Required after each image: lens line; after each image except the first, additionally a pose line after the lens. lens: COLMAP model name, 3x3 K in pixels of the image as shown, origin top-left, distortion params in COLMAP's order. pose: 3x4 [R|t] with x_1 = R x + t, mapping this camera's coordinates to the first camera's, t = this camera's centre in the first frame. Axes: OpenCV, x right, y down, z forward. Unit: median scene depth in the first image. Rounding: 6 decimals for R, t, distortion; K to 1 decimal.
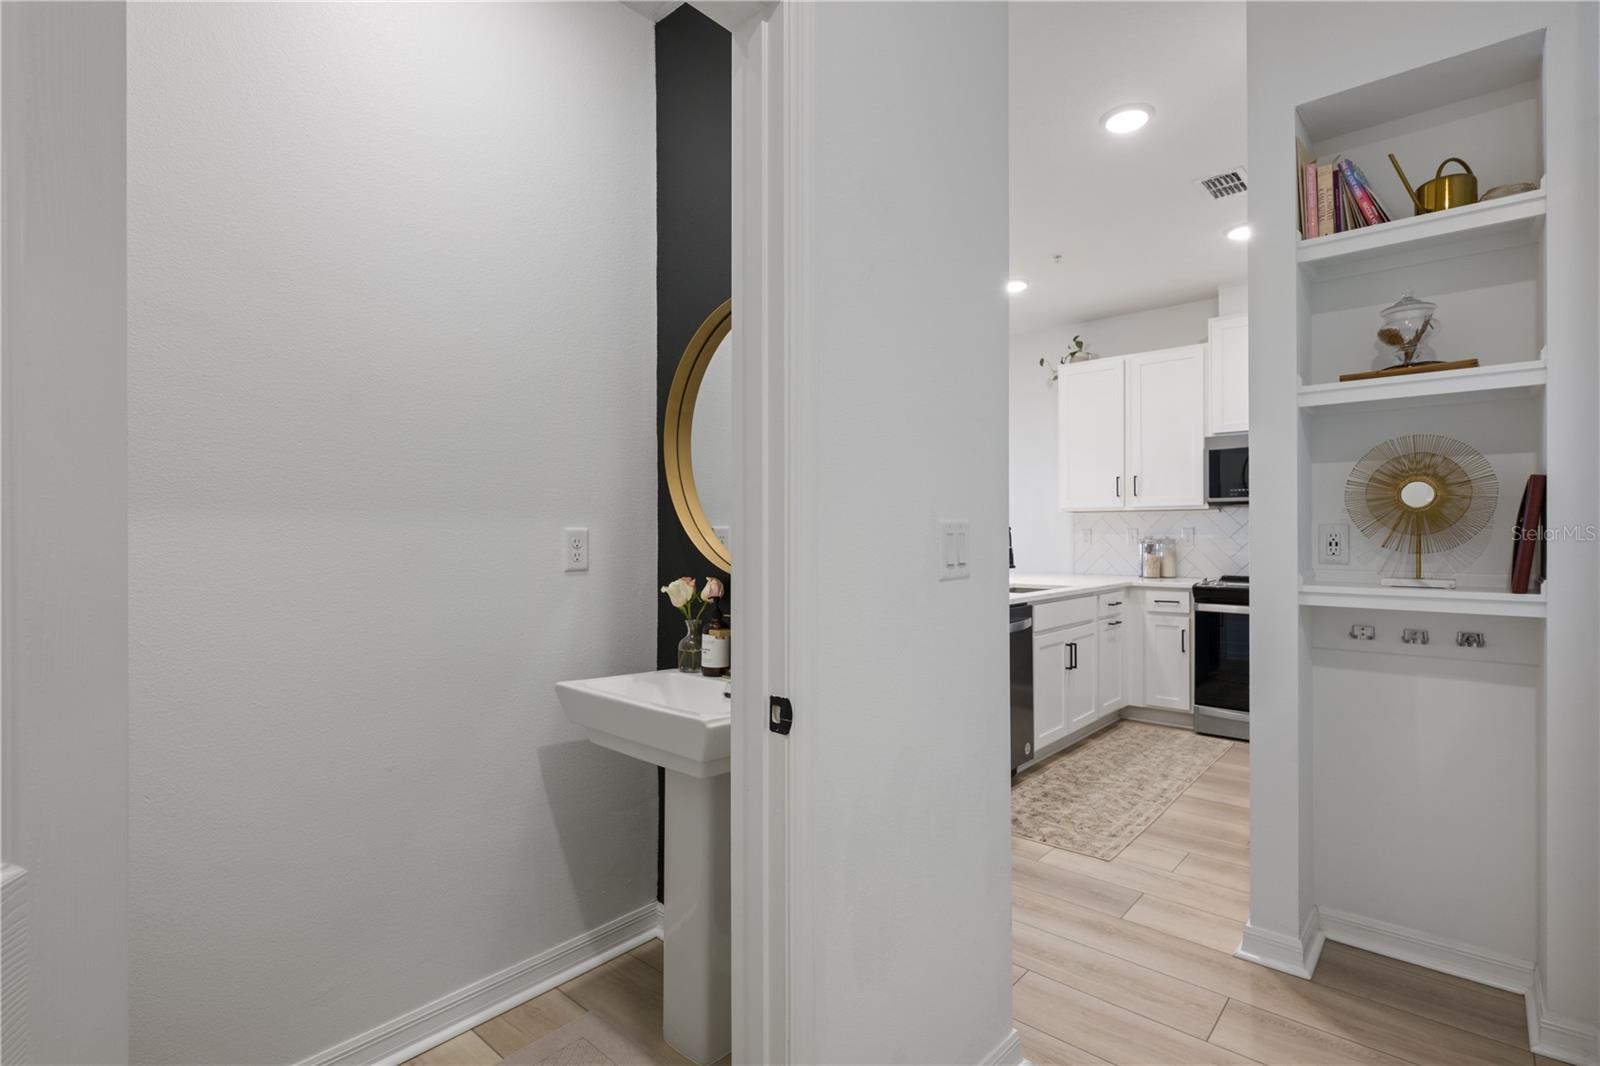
lens RADIAL K [[755.3, 0, 793.5], [0, 755.3, 532.9], [0, 0, 1]] dist [0.001538, -0.000111]
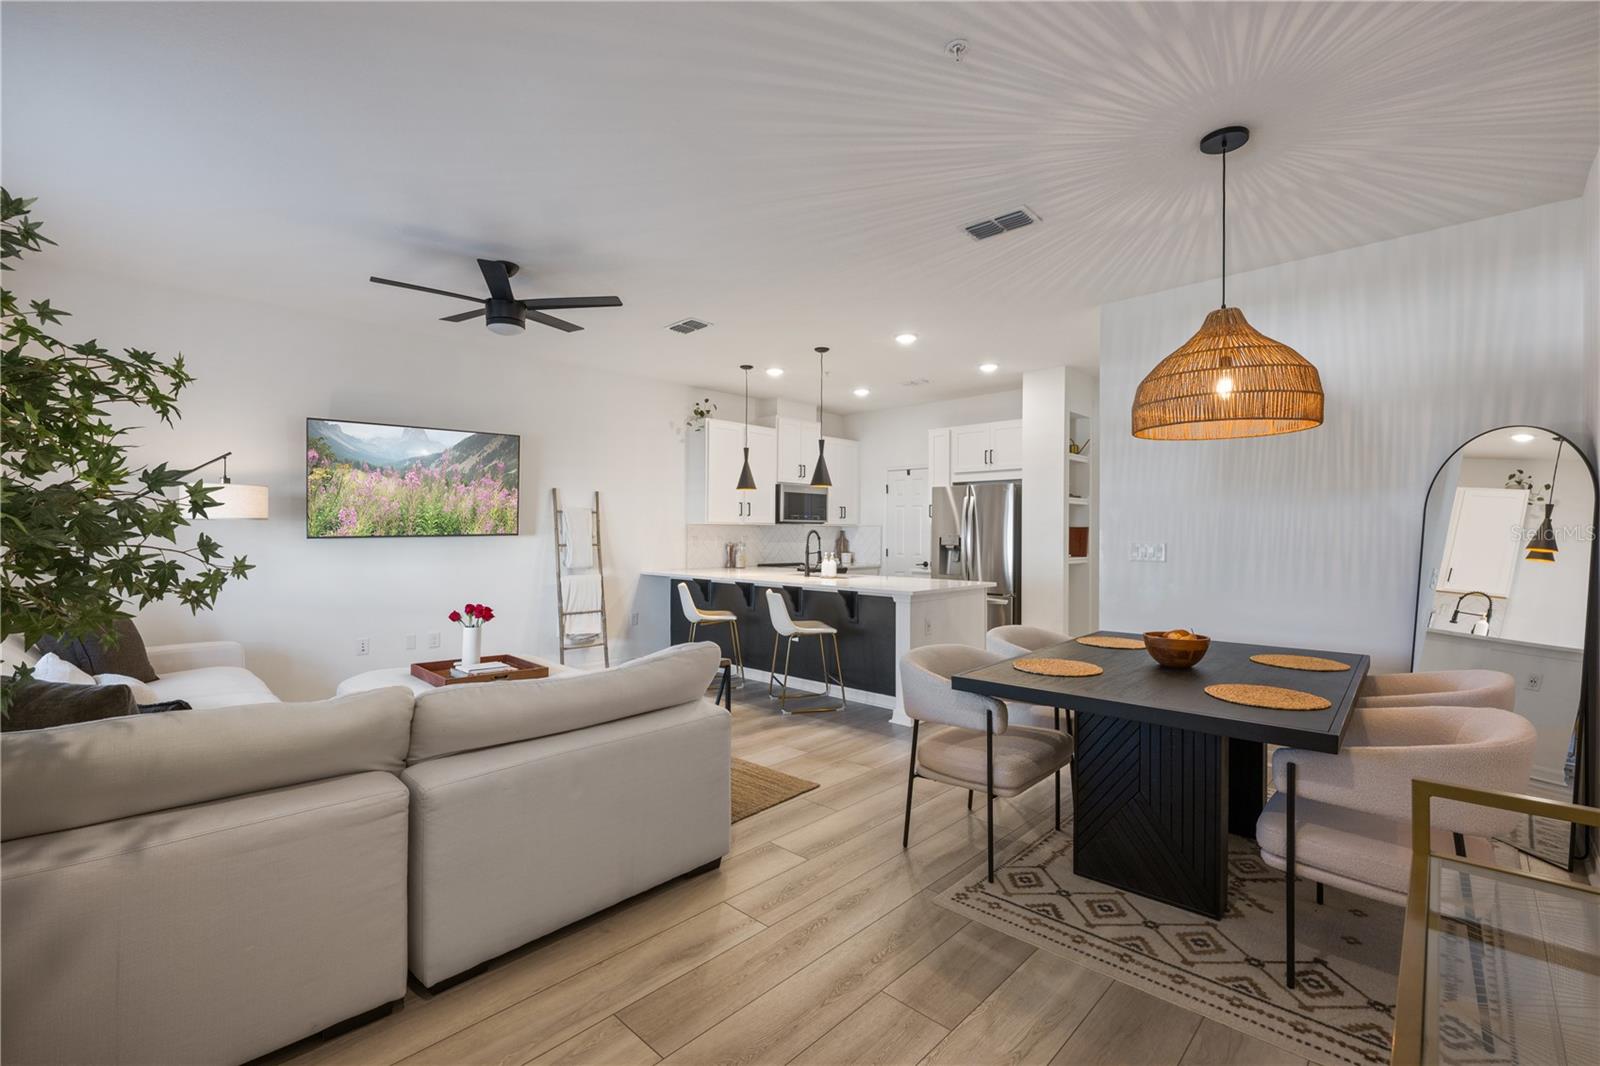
lens RADIAL K [[691.1, 0, 802.3], [0, 691.1, 542.4], [0, 0, 1]] dist [-0.000905, -0.000007]
pose [[0.025680, -0.008818, 0.999631, -1.020703], [-0.005133, 0.999947, 0.008953, -0.007345], [-0.999657, -0.005361, 0.025633, 0.897896]]
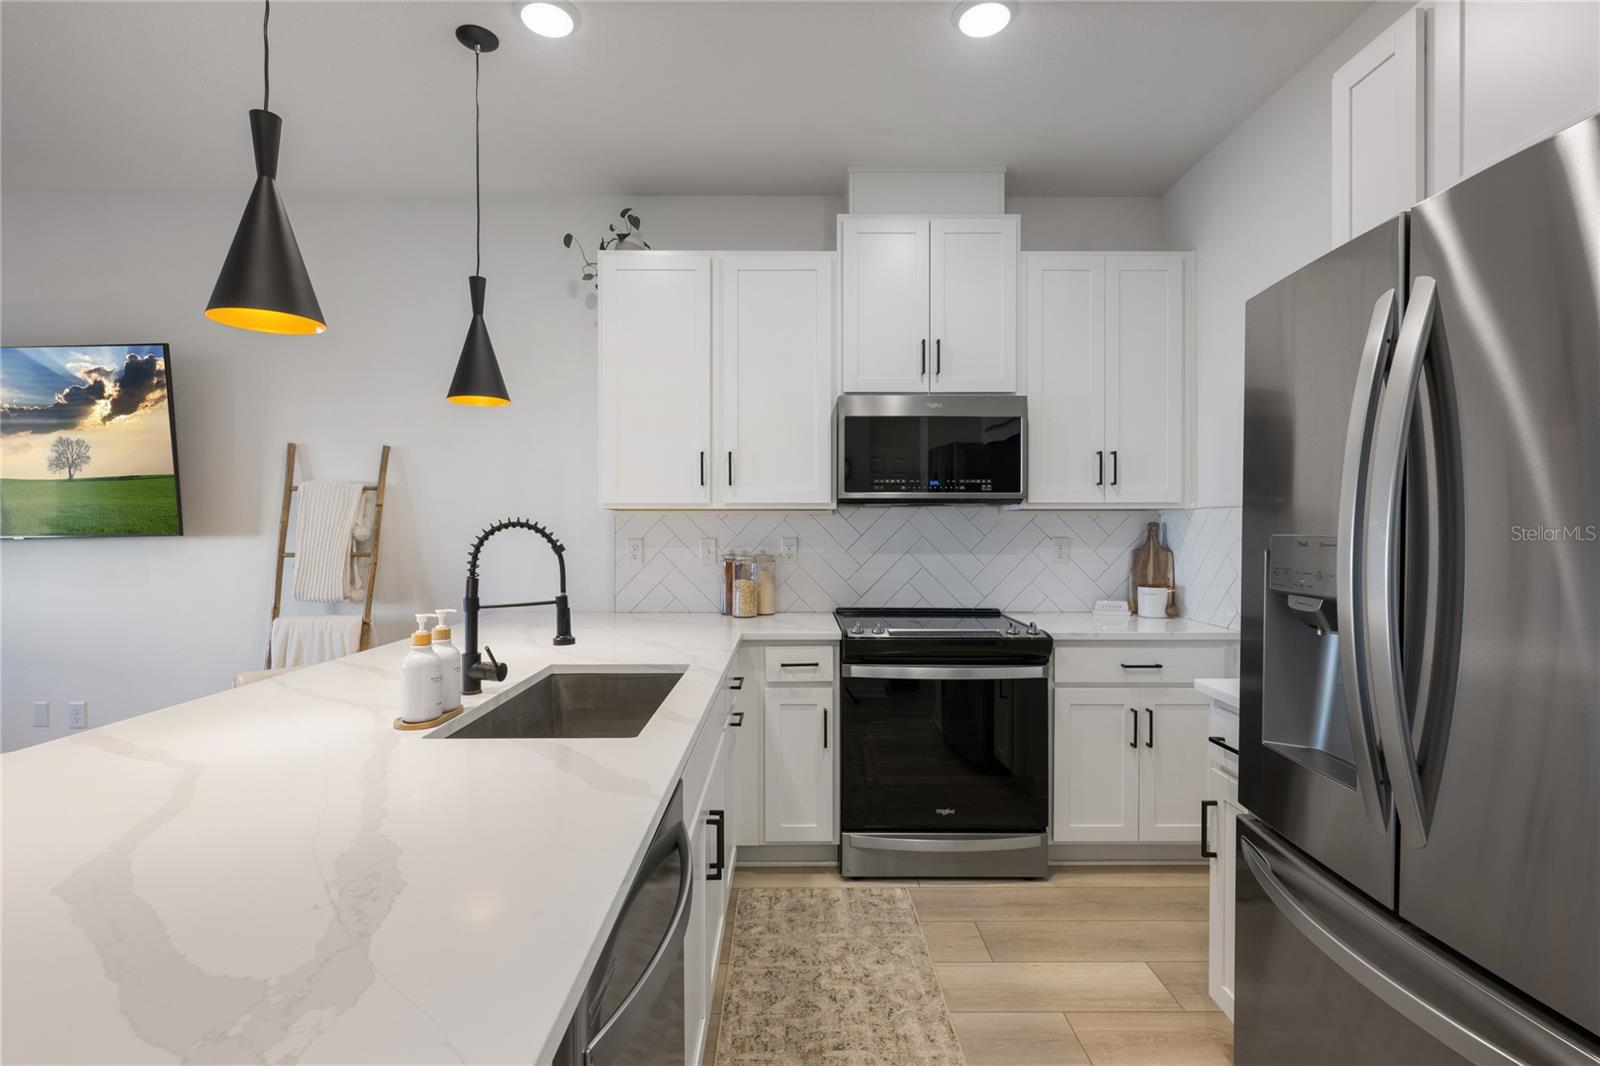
lens RADIAL K [[747.3, 0, 794.9], [0, 747.3, 533.3], [0, 0, 1]] dist [0.000794, 0.000498]
pose [[0.741950, 0.000954, 0.670454, 0.095756], [-0.004675, 0.999982, 0.003750, -0.013509], [-0.670439, -0.005917, 0.741942, 0.551070]]
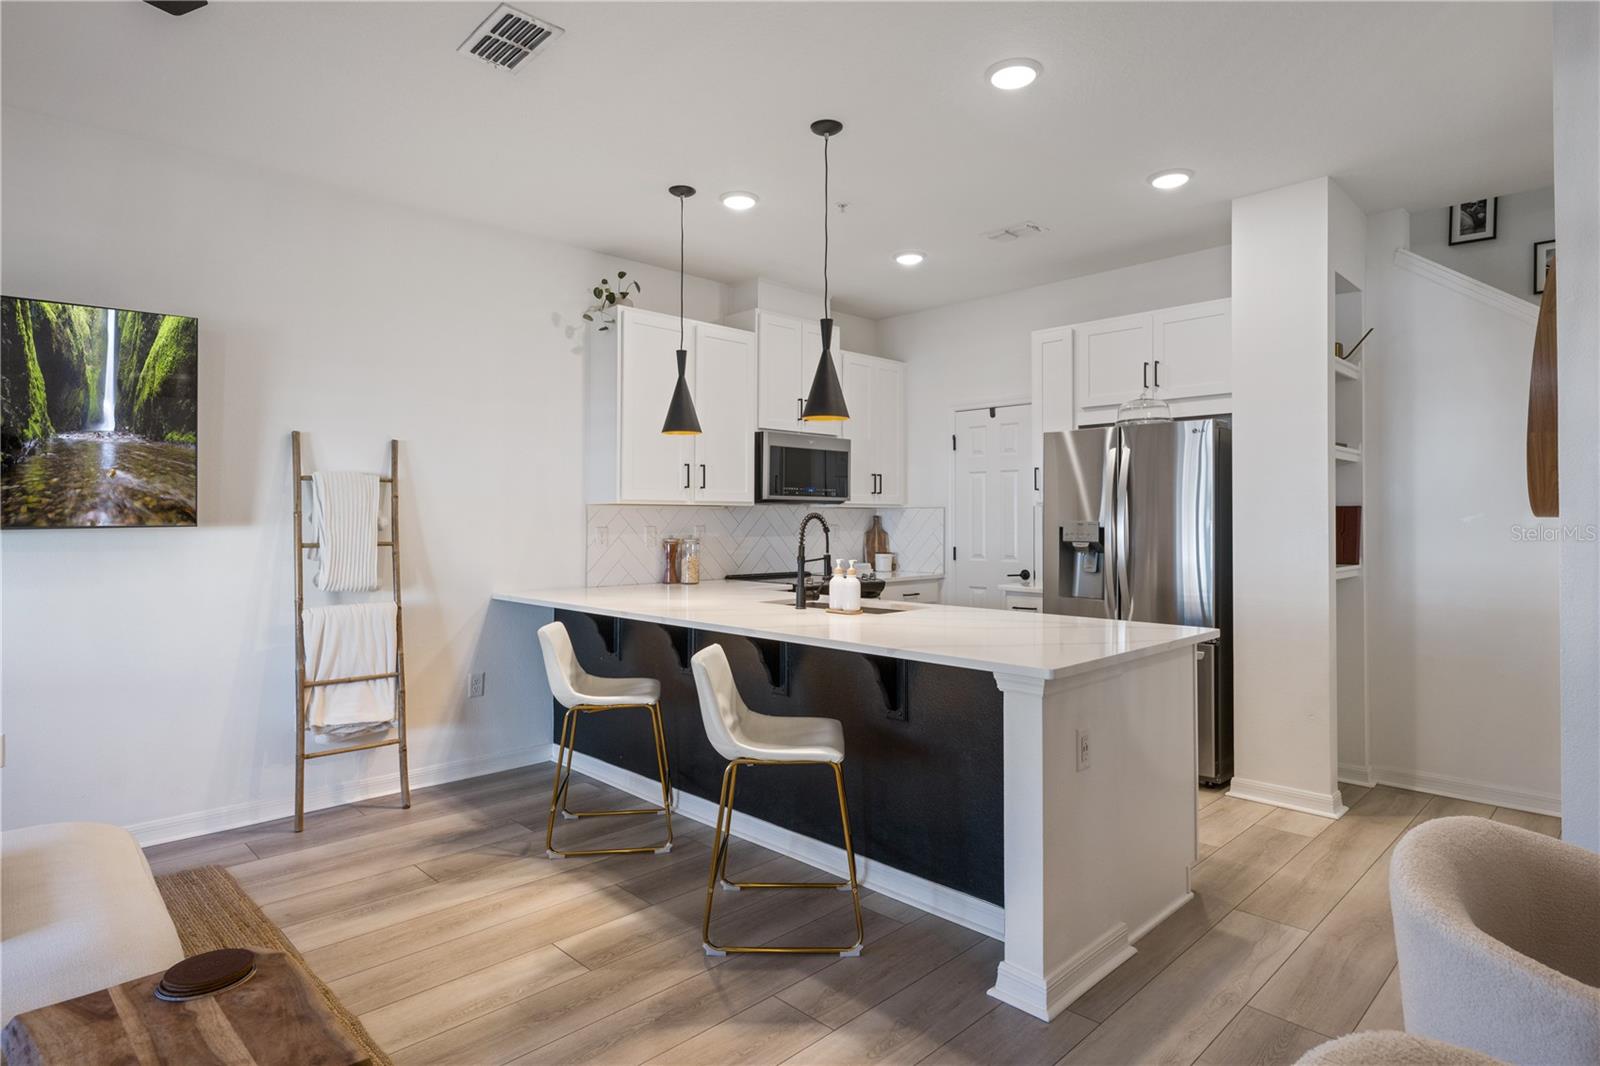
lens RADIAL K [[864.0, 0, 796.9], [0, 864.0, 517.4], [0, 0, 1]] dist [0.004646, 0.000239]
pose [[0.065030, 0.008440, 0.997848, -0.535140], [-0.002073, 0.999963, -0.008323, -0.008611], [-0.997881, -0.001527, 0.065045, 0.875048]]
